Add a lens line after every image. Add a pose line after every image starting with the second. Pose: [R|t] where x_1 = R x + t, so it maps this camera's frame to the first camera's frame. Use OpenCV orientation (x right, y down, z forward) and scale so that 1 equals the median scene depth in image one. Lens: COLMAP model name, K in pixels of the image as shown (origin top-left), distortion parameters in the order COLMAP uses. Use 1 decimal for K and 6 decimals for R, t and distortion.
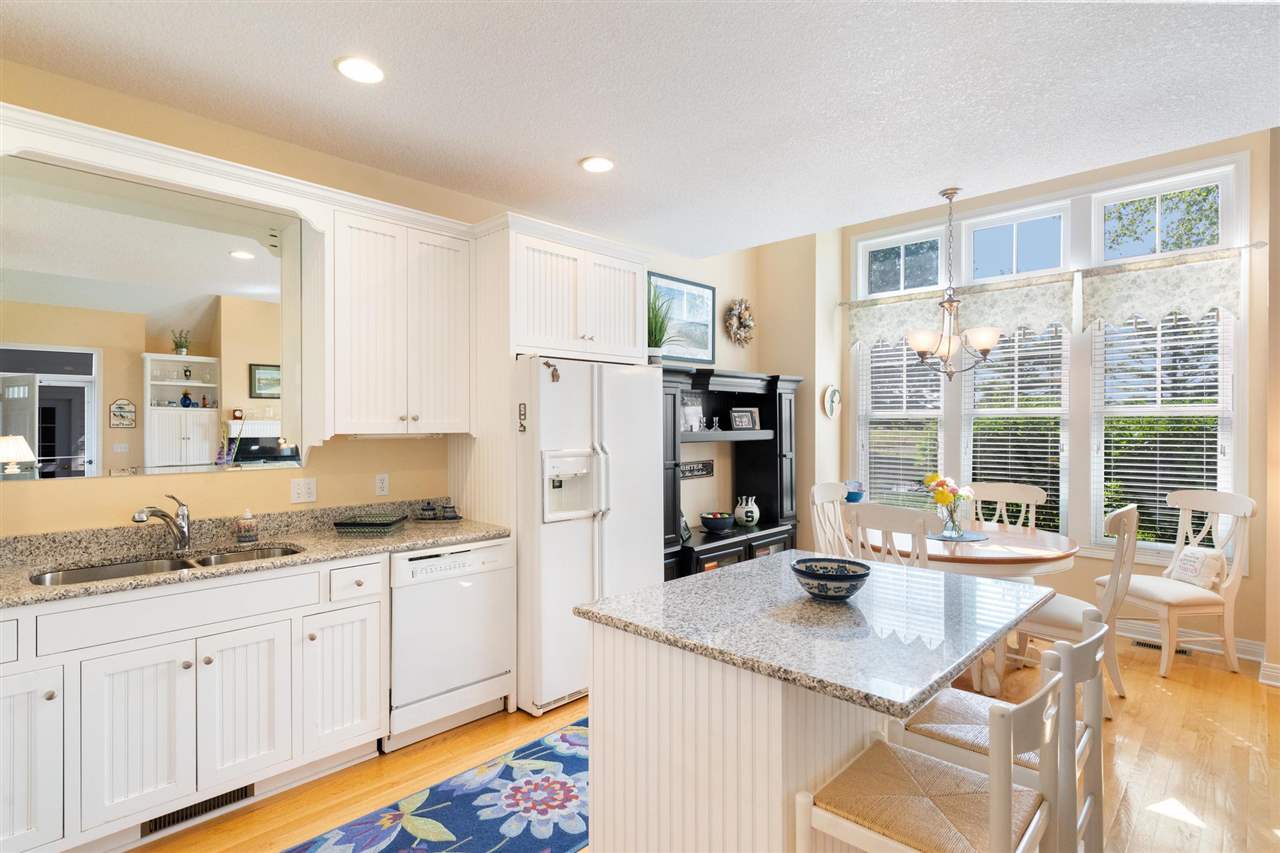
lens RADIAL K [[640.1, 0, 673.9], [0, 640.1, 435.4], [0, 0, 1]] dist [-0.001675, 0.001732]
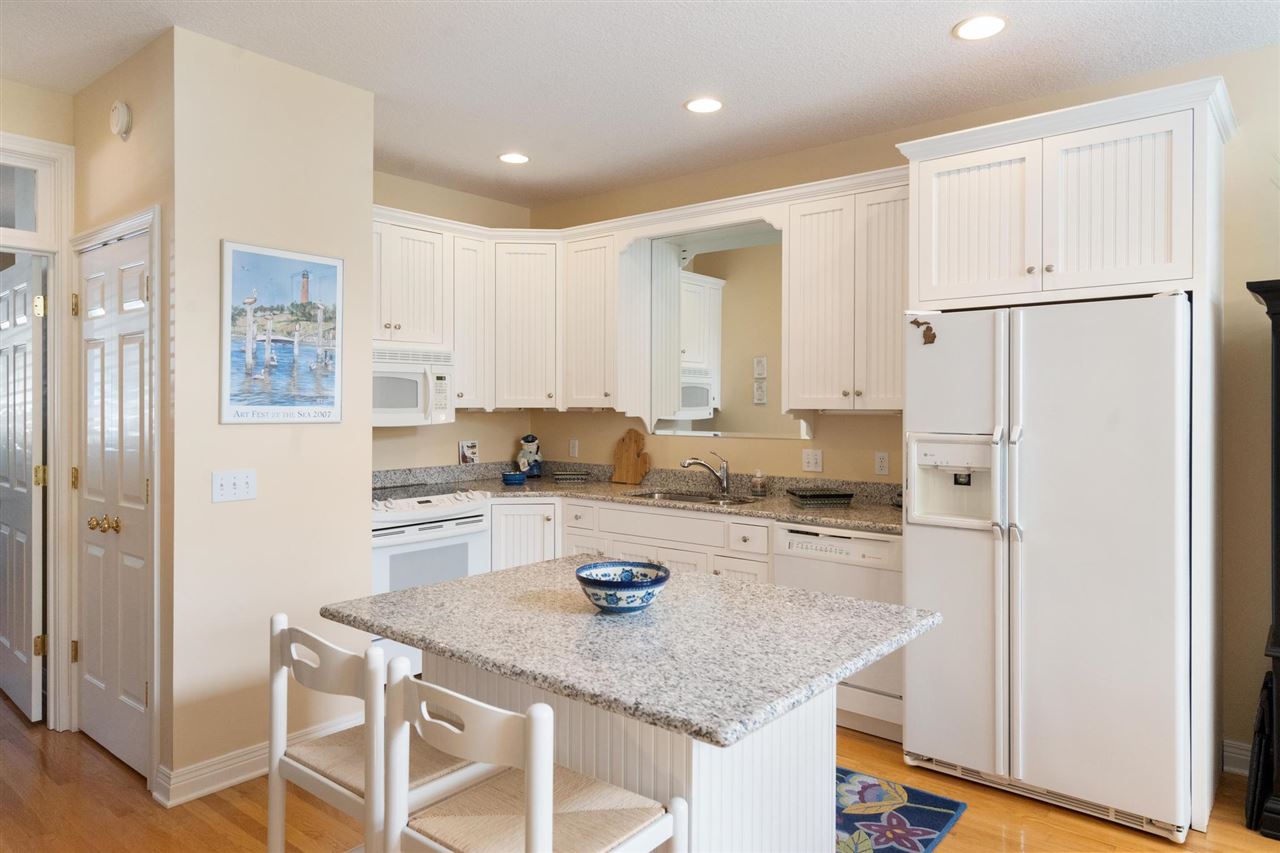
lens RADIAL K [[796.6, 0, 645.8], [0, 796.6, 438.9], [0, 0, 1]] dist [0.020530, 0.000023]
pose [[0.062018, 0.042903, -0.997153, 0.729394], [-0.016544, 0.998983, 0.041952, -0.004146], [0.997938, 0.013895, 0.062664, 0.586113]]
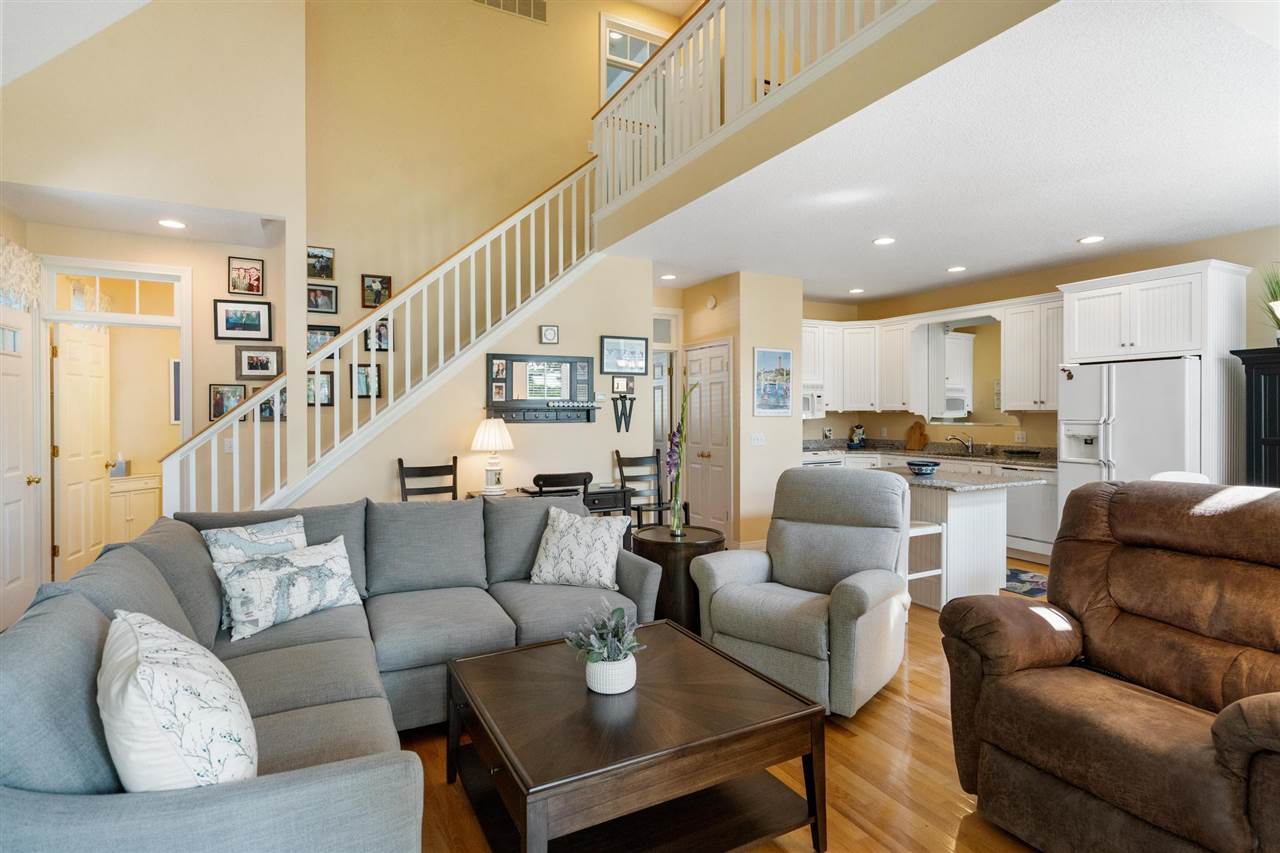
lens RADIAL K [[640.1, 0, 639.8], [0, 640.1, 415.4], [0, 0, 1]] dist [-0.001675, 0.001732]
pose [[-0.336057, 0.005437, -0.941826, 1.740569], [-0.012122, 0.999876, 0.010097, 0.007131], [0.941764, 0.014810, -0.335949, 0.486317]]
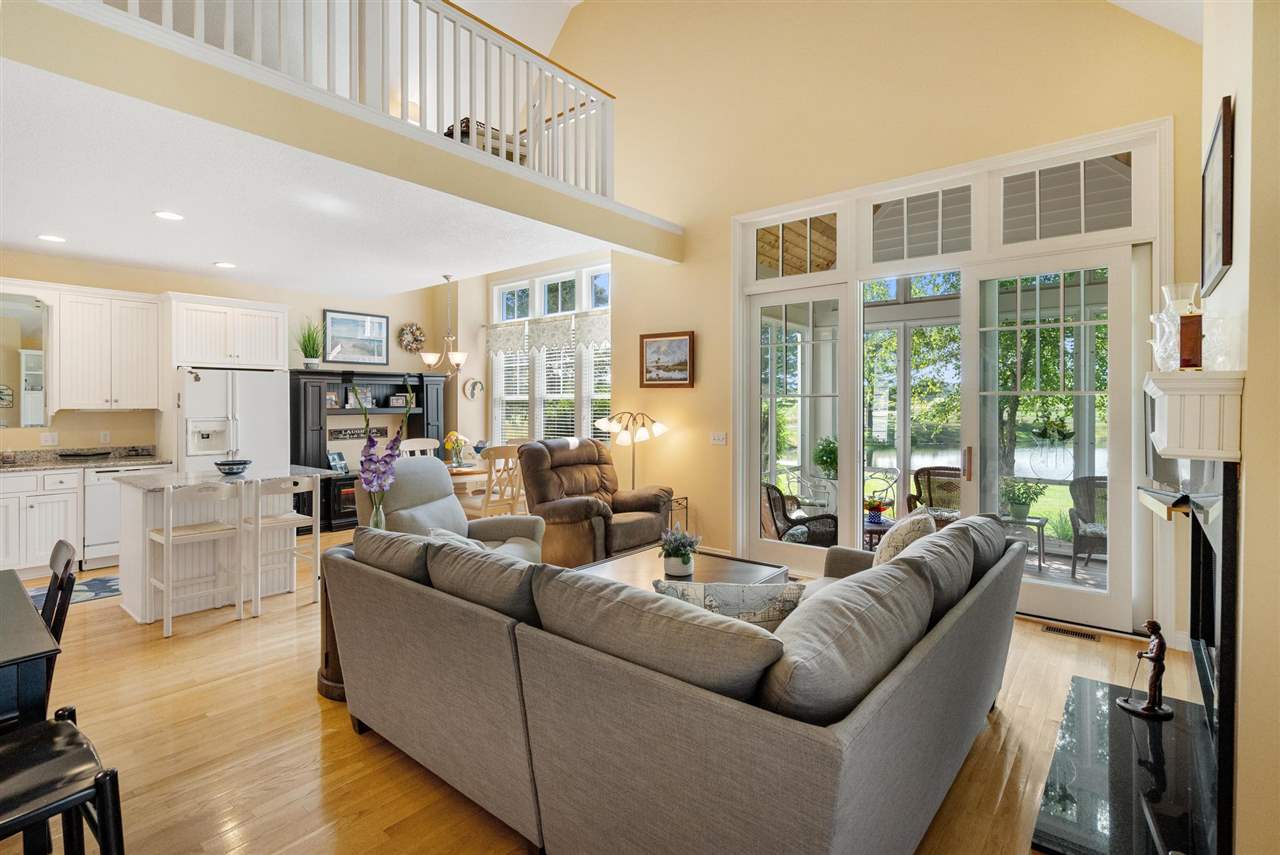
lens RADIAL K [[601.1, 0, 658.0], [0, 601.1, 409.5], [0, 0, 1]] dist [0.002709, 0.000497]
pose [[0.997095, -0.002521, 0.076126, 1.003441], [0.003241, 0.999951, -0.009331, 0.019952], [-0.076099, 0.009551, 0.997055, -0.847414]]
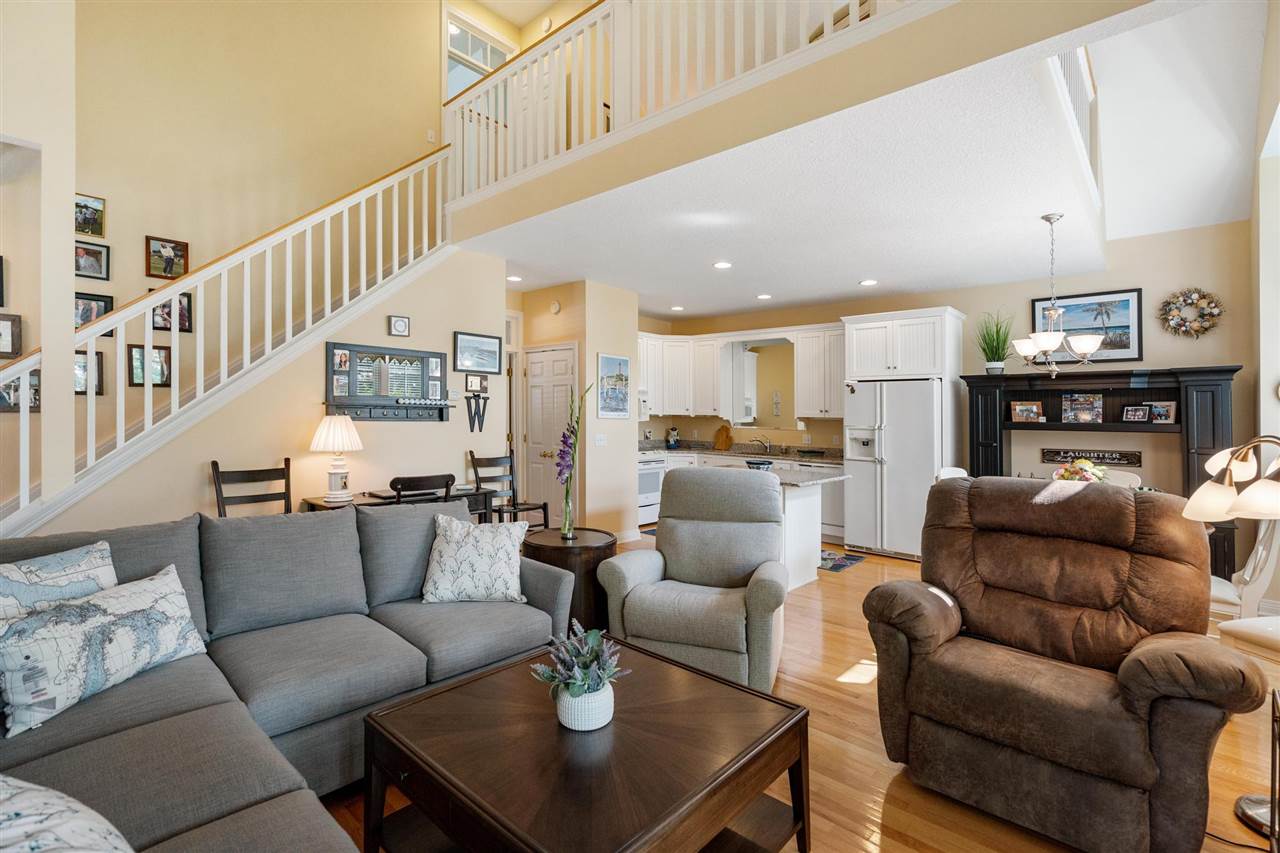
lens RADIAL K [[581.2, 0, 642.1], [0, 581.2, 417.6], [0, 0, 1]] dist [-0.006718, 0.002035]
pose [[0.017538, 0.002715, -0.999843, 1.659922], [-0.034449, 0.999404, 0.002110, 0.014639], [0.999253, 0.034407, 0.017621, 0.269228]]
